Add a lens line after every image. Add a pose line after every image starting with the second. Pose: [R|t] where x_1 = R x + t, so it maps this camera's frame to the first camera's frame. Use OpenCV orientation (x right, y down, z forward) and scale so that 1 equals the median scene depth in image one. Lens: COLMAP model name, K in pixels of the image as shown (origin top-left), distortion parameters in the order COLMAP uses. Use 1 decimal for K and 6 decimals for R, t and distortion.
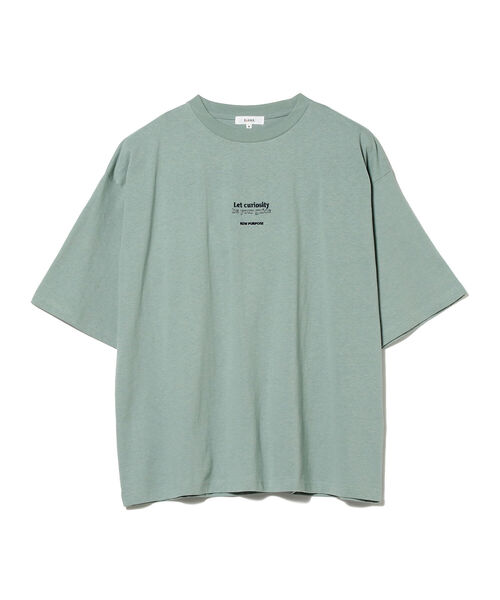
lens RADIAL K [[1742.9, 0, 252.1], [0, 1742.9, 301.3], [0, 0, 1]] dist [0.090384, 0.000000]
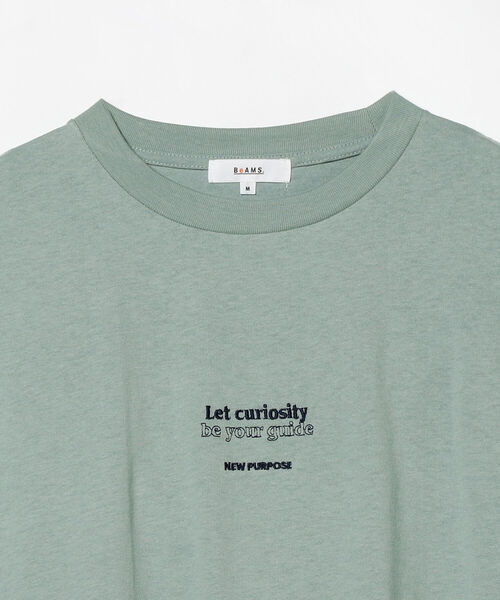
lens RADIAL K [[2447.9, 0, 249.5], [0, 2447.9, 300.6], [0, 0, 1]] dist [0.103705, 0.000000]
pose [[0.999717, -0.009442, -0.021856, 0.009104], [0.008019, 0.997896, -0.064336, -0.046178], [0.022417, 0.064142, 0.997689, 0.511818]]
